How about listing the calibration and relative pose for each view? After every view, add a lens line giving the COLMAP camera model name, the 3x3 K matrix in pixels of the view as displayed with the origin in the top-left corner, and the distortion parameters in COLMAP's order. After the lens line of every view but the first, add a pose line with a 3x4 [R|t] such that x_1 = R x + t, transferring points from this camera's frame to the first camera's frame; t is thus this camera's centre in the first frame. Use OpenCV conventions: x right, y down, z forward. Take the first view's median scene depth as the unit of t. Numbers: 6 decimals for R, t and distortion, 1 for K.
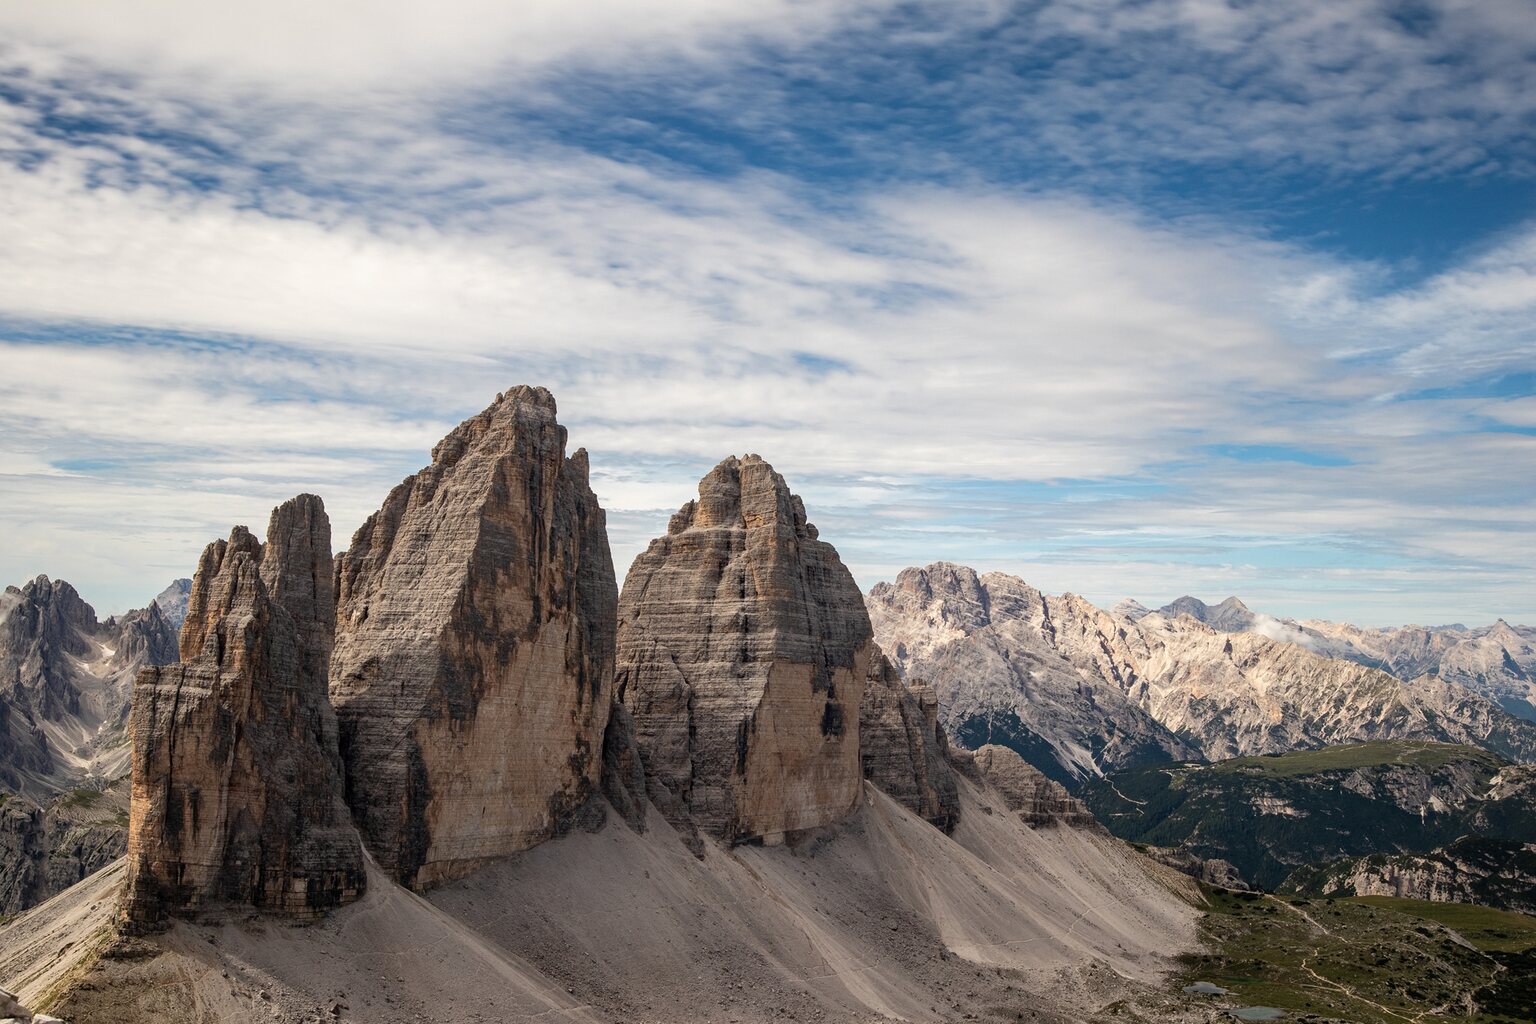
lens RADIAL K [[1352.1, 0, 772.9], [0, 1352.1, 520.6], [0, 0, 1]] dist [-0.028721, -0.048793]
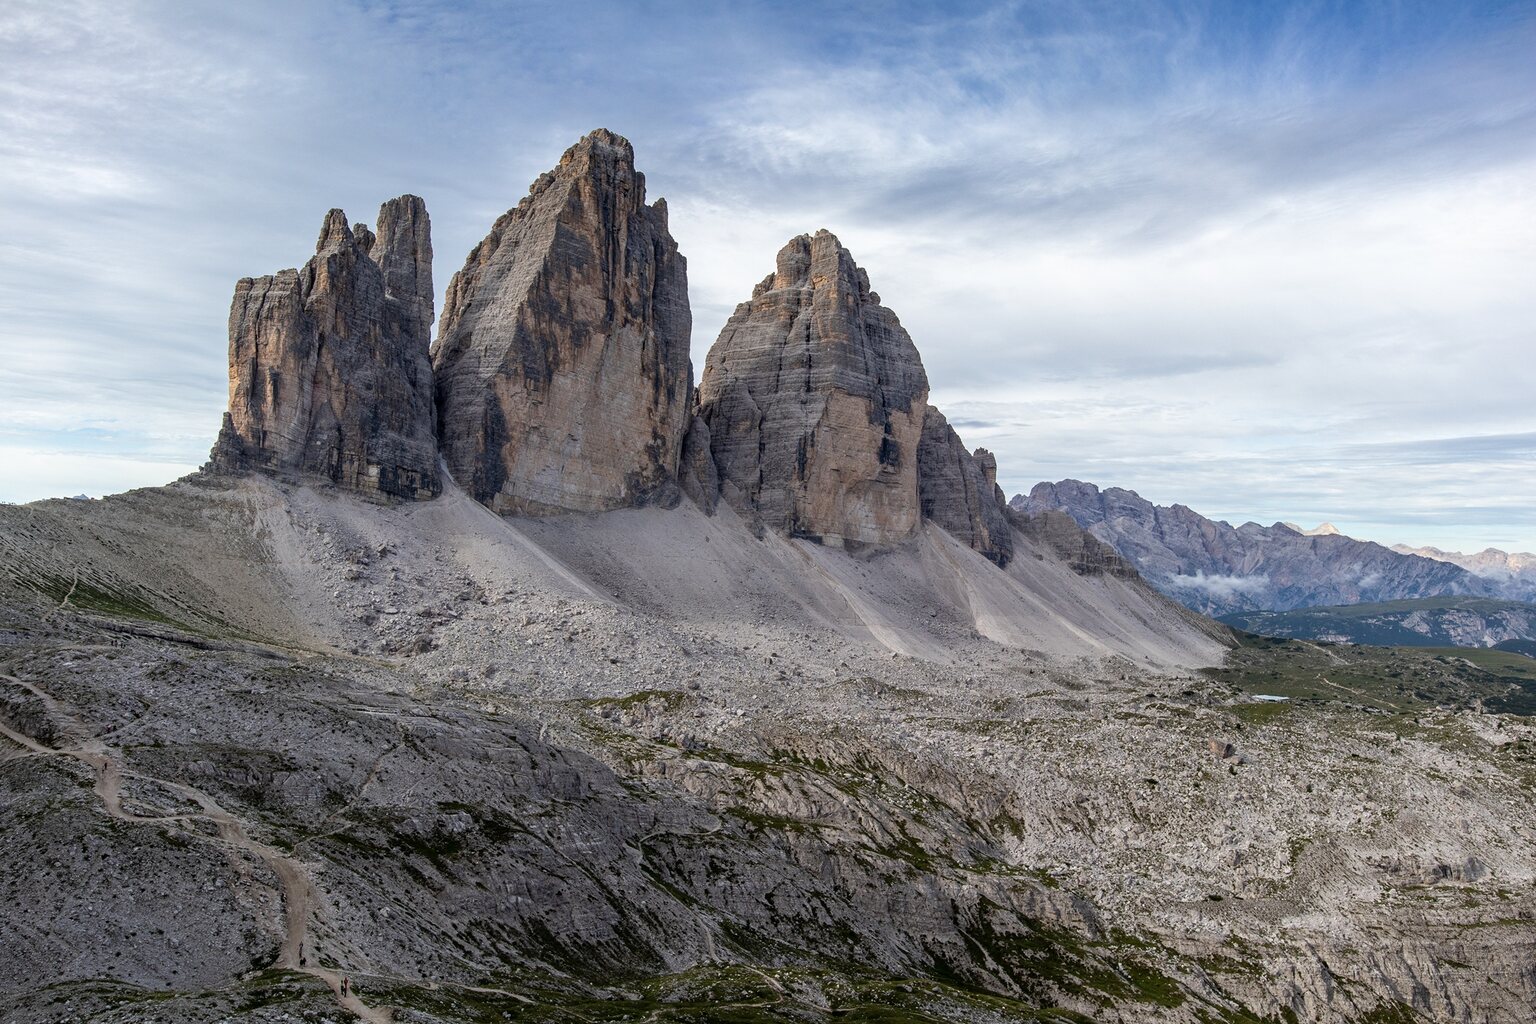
lens RADIAL K [[1041.1, 0, 770.8], [0, 1041.1, 525.0], [0, 0, 1]] dist [-0.024456, -0.004931]
pose [[0.985400, 0.001677, -0.170244, 0.113494], [0.005563, 0.999100, 0.042045, 0.201446], [0.170161, -0.042378, 0.984505, 0.098448]]
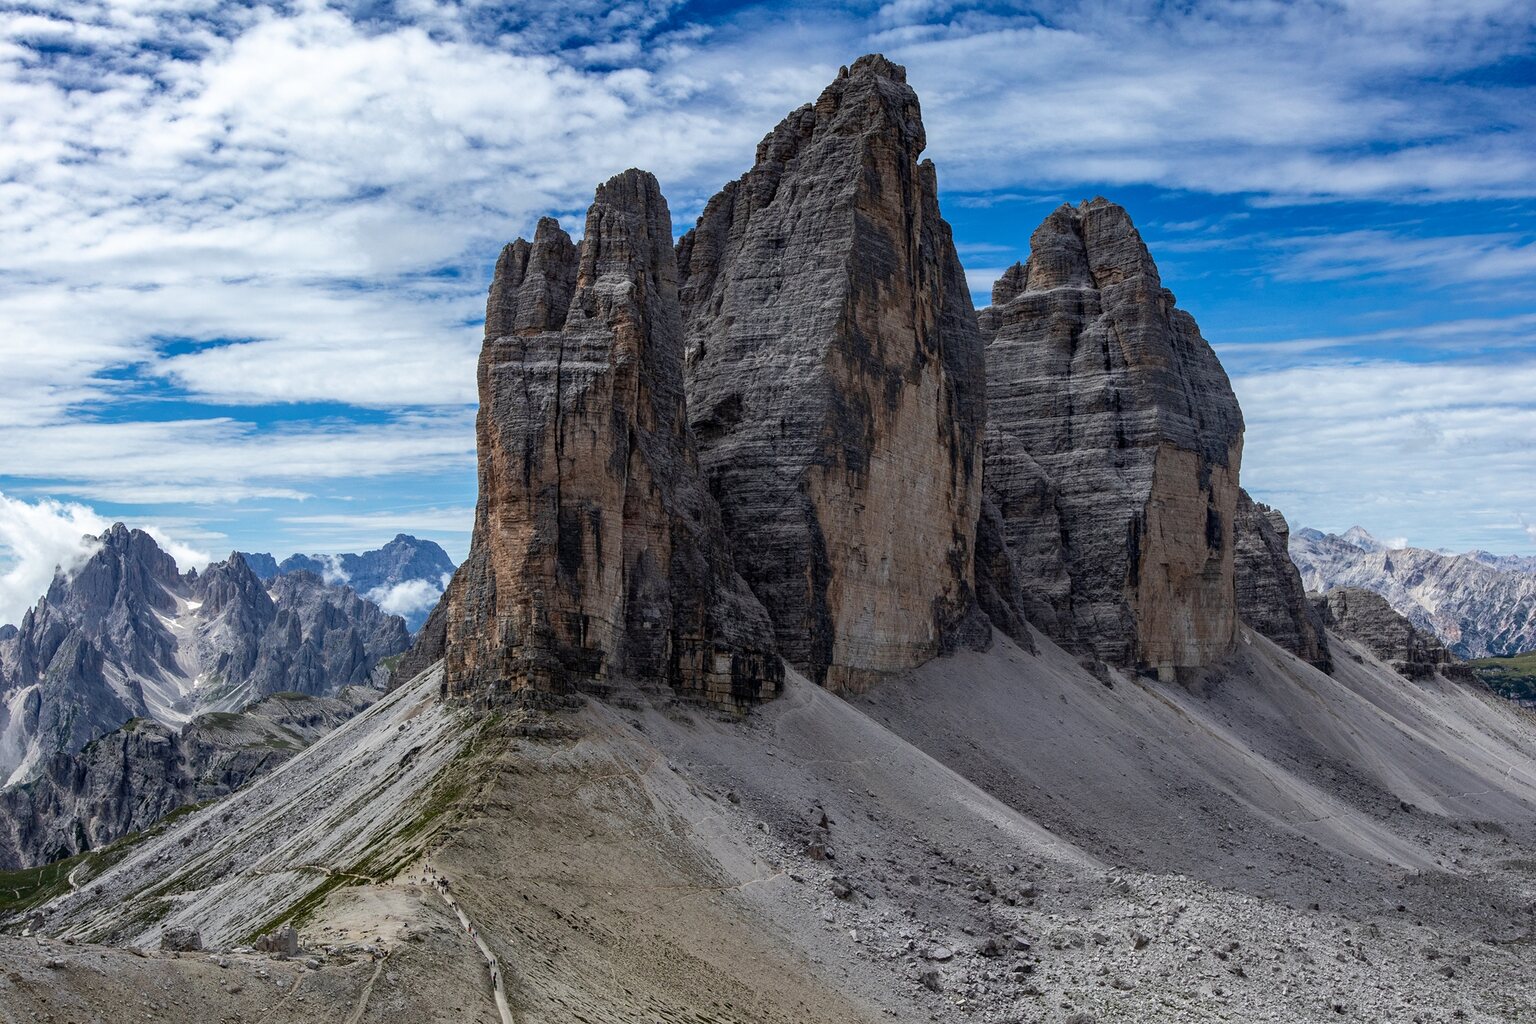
lens RADIAL K [[1421.8, 0, 770.7], [0, 1421.8, 523.5], [0, 0, 1]] dist [-0.031457, -0.056060]
pose [[0.997978, -0.046831, -0.042966, -0.208269], [0.047943, 0.998531, 0.025232, 0.129738], [0.041722, -0.027240, 0.998758, 0.192821]]
